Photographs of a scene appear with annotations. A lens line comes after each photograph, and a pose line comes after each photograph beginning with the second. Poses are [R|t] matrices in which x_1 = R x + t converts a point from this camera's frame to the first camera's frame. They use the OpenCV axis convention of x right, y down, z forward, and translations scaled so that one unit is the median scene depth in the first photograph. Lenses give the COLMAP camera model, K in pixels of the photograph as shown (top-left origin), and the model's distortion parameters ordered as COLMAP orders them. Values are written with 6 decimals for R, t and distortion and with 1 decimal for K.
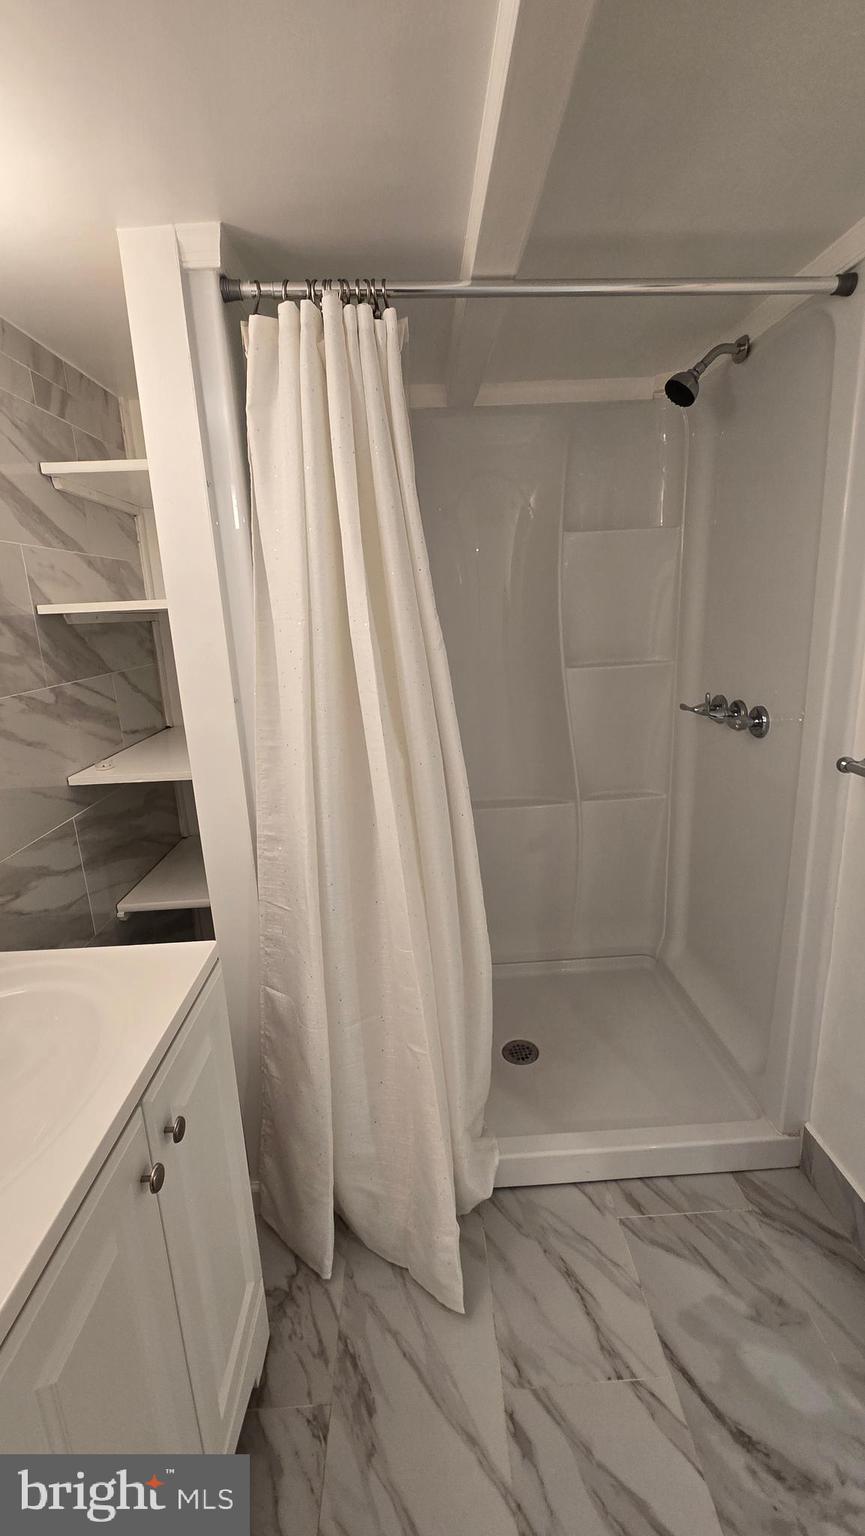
lens RADIAL K [[625.6, 0, 438.1], [0, 625.6, 759.5], [0, 0, 1]] dist [-0.000851, -0.002035]
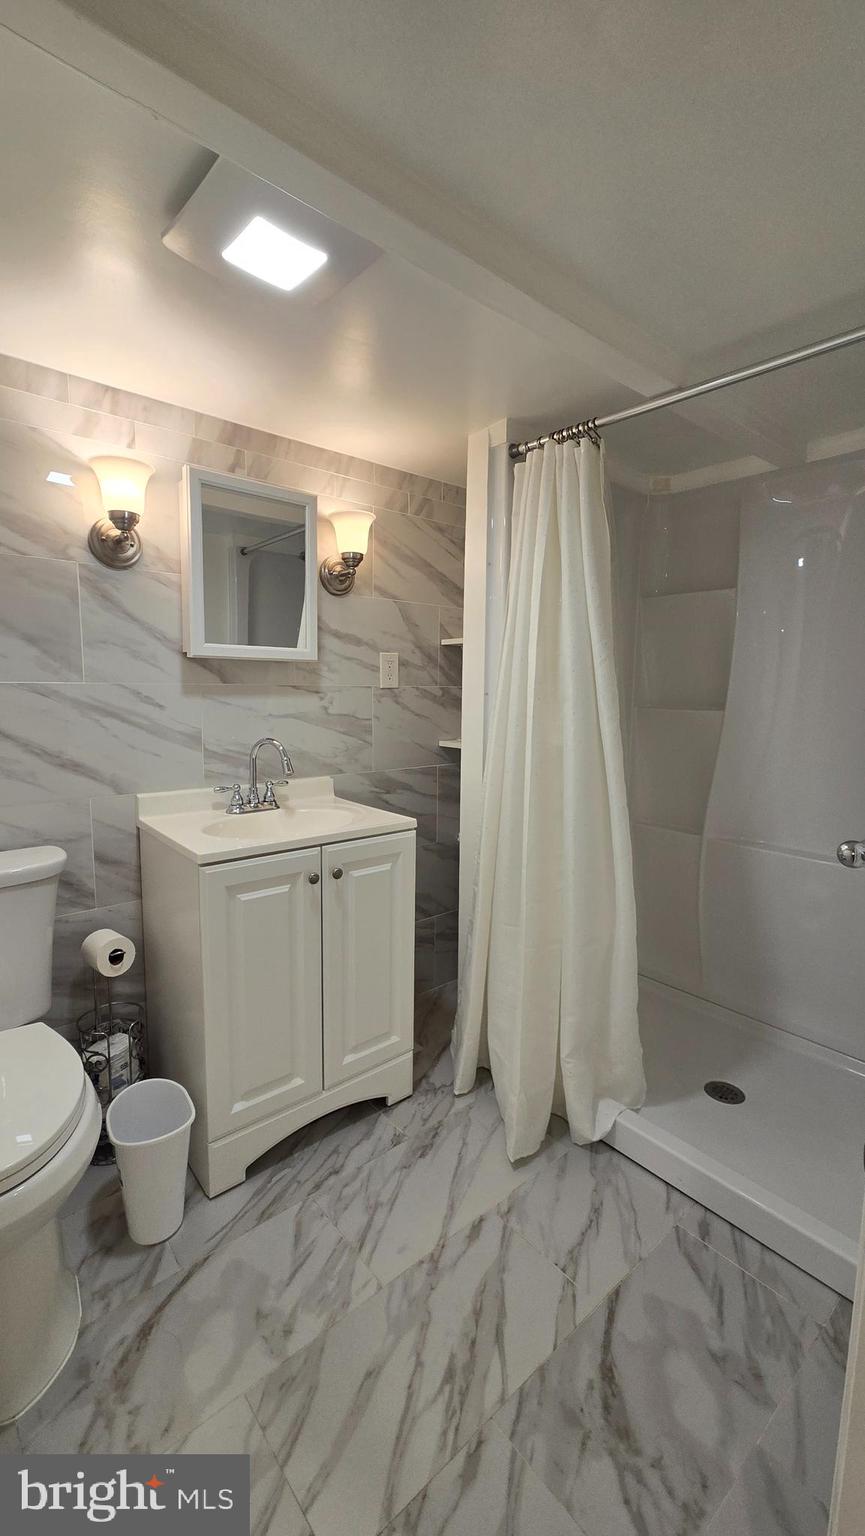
lens RADIAL K [[625.6, 0, 436.5], [0, 625.6, 767.5], [0, 0, 1]] dist [-0.000851, -0.002035]
pose [[0.623627, 0.151837, -0.766834, 0.868388], [-0.226011, 0.974083, 0.009070, 0.104504], [0.748337, 0.167656, 0.641781, -0.092223]]
